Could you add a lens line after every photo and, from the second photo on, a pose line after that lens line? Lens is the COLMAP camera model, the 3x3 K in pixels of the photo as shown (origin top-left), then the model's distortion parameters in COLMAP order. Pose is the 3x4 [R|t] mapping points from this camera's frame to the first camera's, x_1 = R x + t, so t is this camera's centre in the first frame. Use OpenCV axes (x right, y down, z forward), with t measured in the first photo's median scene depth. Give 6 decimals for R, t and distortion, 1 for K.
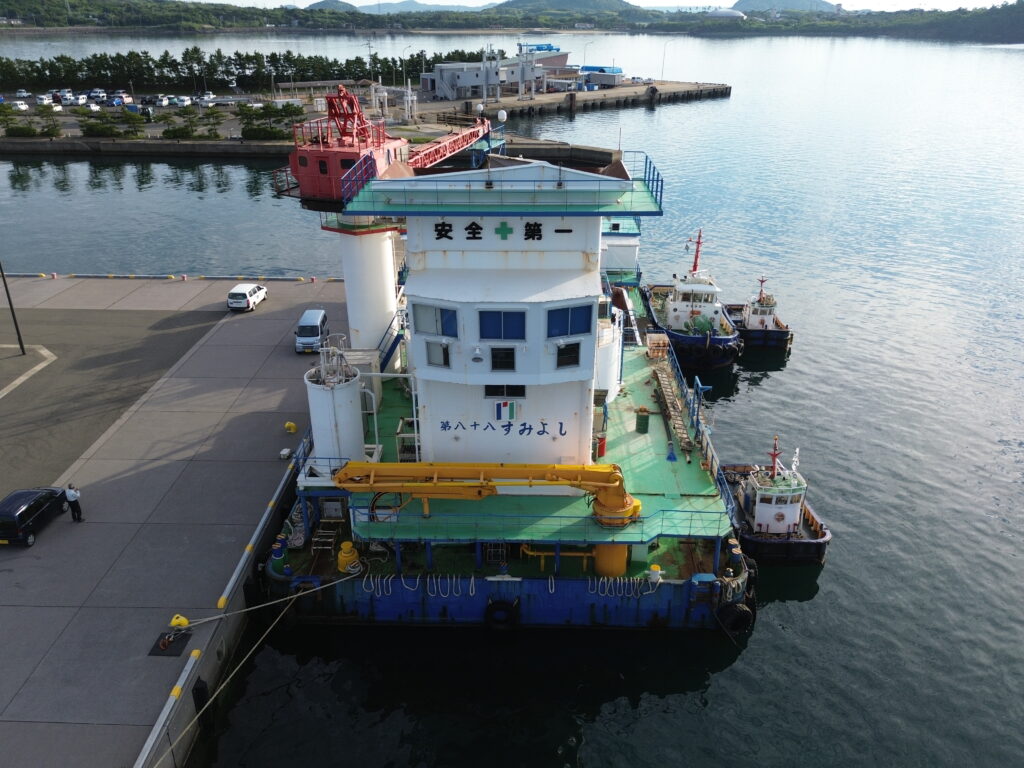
lens RADIAL K [[811.0, 0, 507.2], [0, 811.0, 377.9], [0, 0, 1]] dist [0.098506, -0.098854]
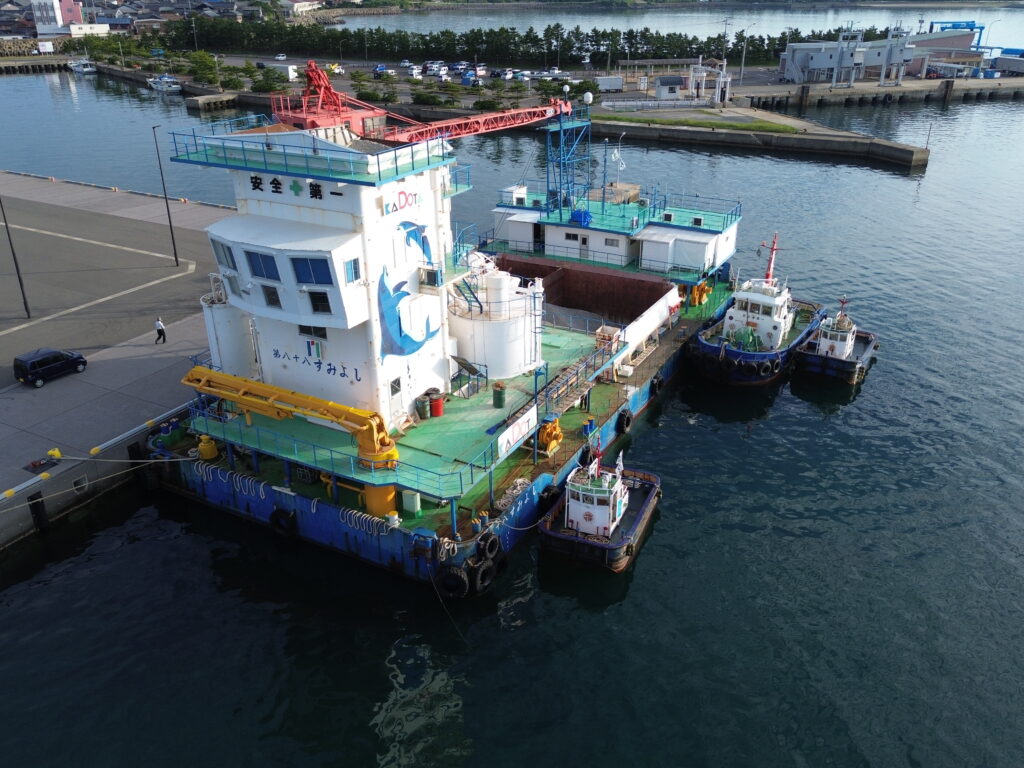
lens RADIAL K [[867.1, 0, 512.0], [0, 867.1, 384.0], [0, 0, 1]] dist [0.047862, -0.010229]
pose [[0.886469, 0.192345, -0.420923, 0.171242], [-0.188135, 0.980768, 0.051956, -0.006026], [0.422822, 0.033133, 0.905607, 0.003055]]
